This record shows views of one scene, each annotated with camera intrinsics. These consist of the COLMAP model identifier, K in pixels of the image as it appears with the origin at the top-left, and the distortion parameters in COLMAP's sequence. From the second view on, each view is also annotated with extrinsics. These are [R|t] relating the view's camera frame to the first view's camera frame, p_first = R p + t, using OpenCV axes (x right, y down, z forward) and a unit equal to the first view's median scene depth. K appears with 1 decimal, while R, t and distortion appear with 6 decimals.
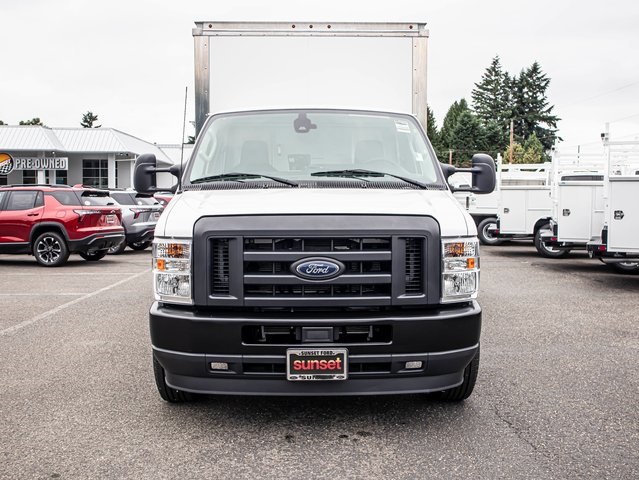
lens RADIAL K [[624.2, 0, 319.5], [0, 624.2, 240.0], [0, 0, 1]] dist [-0.002189, -0.002650]
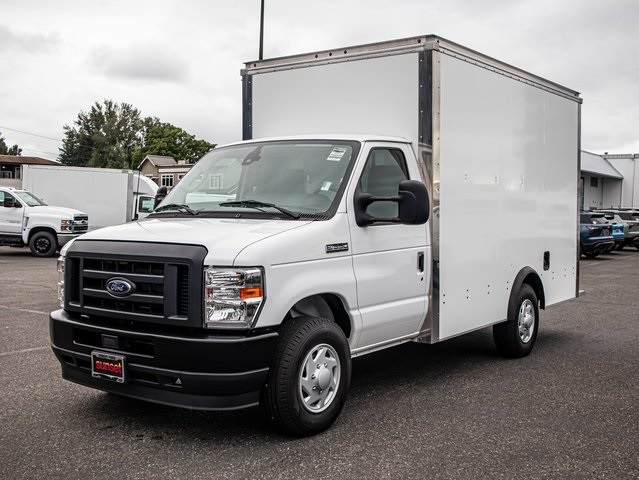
lens RADIAL K [[739.7, 0, 319.5], [0, 739.7, 240.0], [0, 0, 1]] dist [-0.008459, -0.007399]
pose [[0.792384, 0.030437, -0.609262, 1.146316], [-0.053899, 0.998342, -0.020224, -0.034489], [0.607636, 0.048864, 0.792711, 0.111264]]
